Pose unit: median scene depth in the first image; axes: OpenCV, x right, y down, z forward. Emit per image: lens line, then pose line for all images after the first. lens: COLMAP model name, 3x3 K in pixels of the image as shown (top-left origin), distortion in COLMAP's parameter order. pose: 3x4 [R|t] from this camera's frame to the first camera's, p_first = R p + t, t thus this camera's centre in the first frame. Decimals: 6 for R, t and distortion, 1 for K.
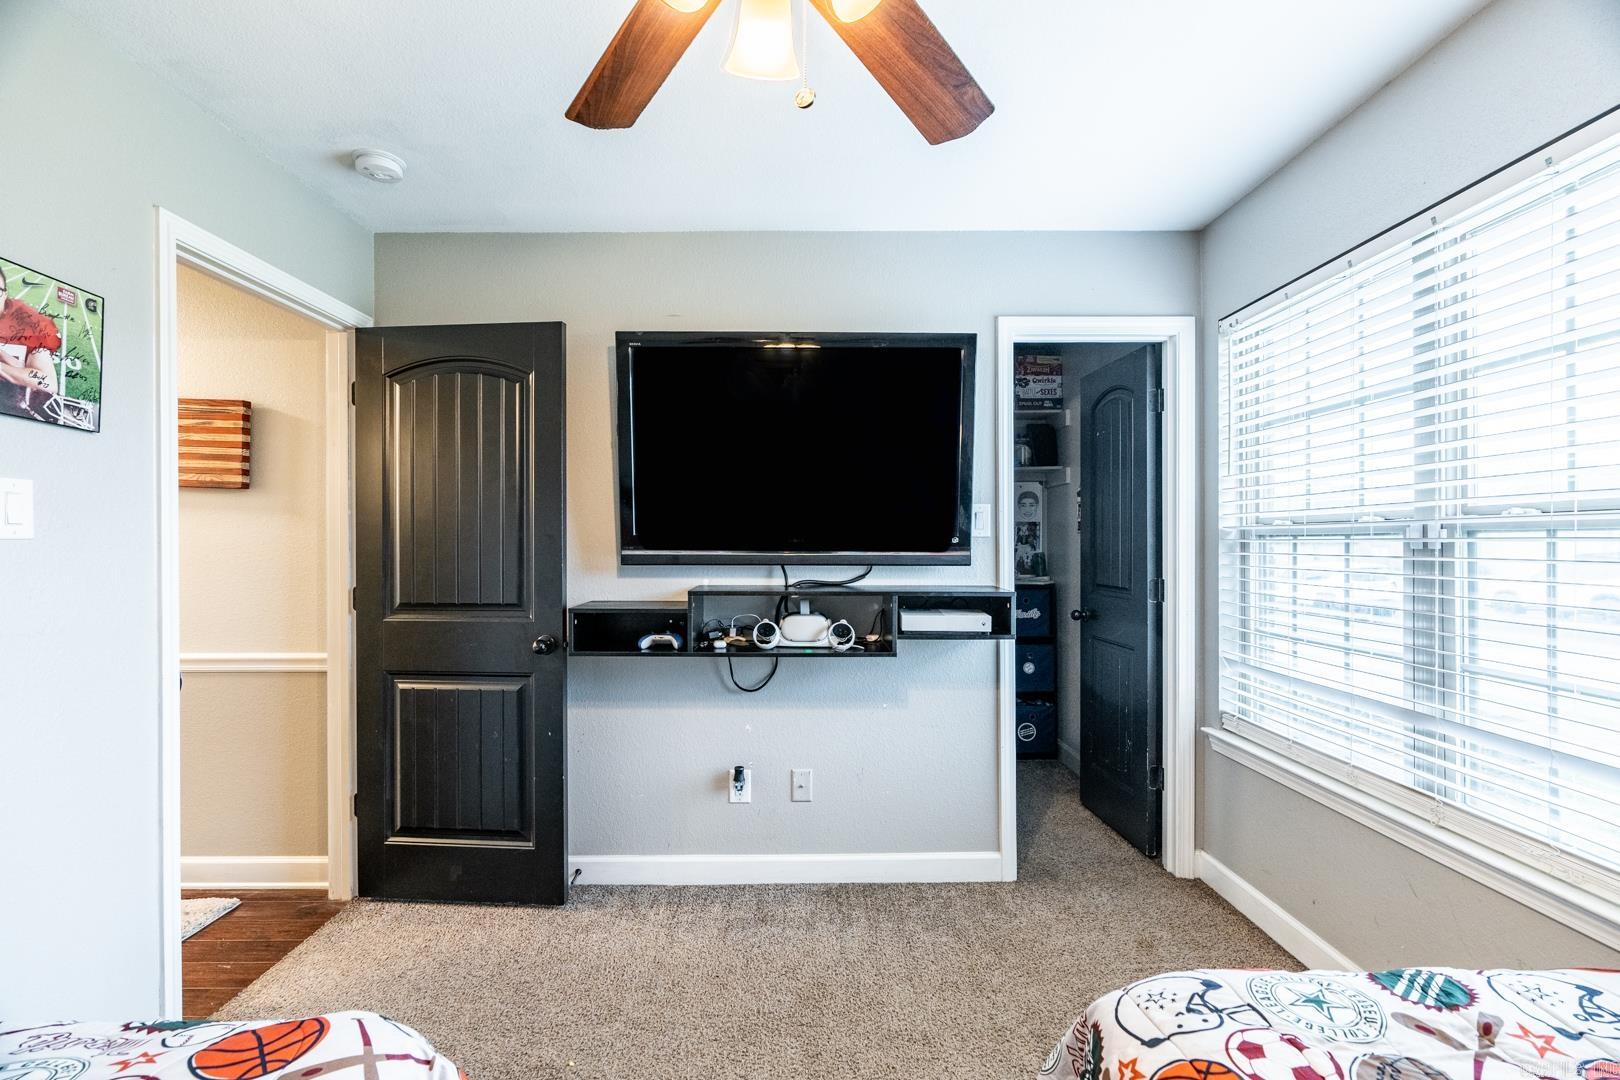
lens RADIAL K [[741.0, 0, 808.3], [0, 741.0, 540.9], [0, 0, 1]] dist [-0.004655, 0.001484]
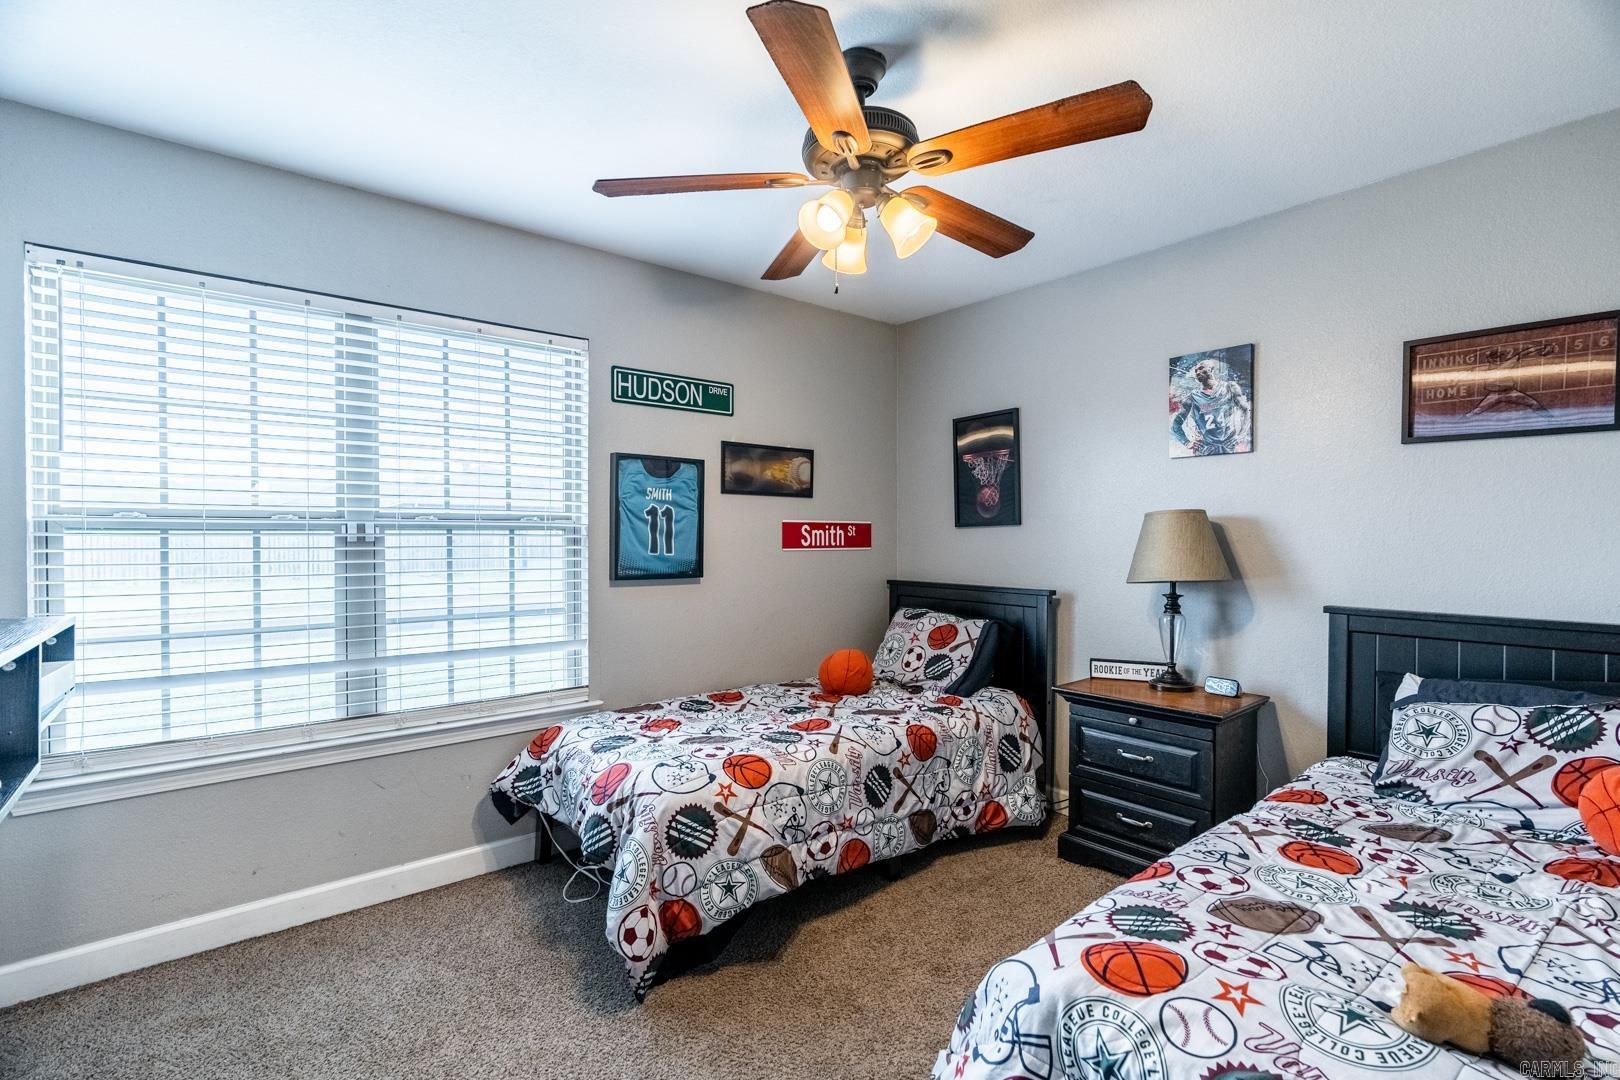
lens RADIAL K [[741.0, 0, 800.8], [0, 741.0, 542.1], [0, 0, 1]] dist [-0.004655, 0.001484]
pose [[-0.617017, -0.001949, 0.786947, -0.762760], [-0.001904, 0.999998, 0.000984, 0.009276], [-0.786947, -0.000891, -0.617019, 1.206764]]
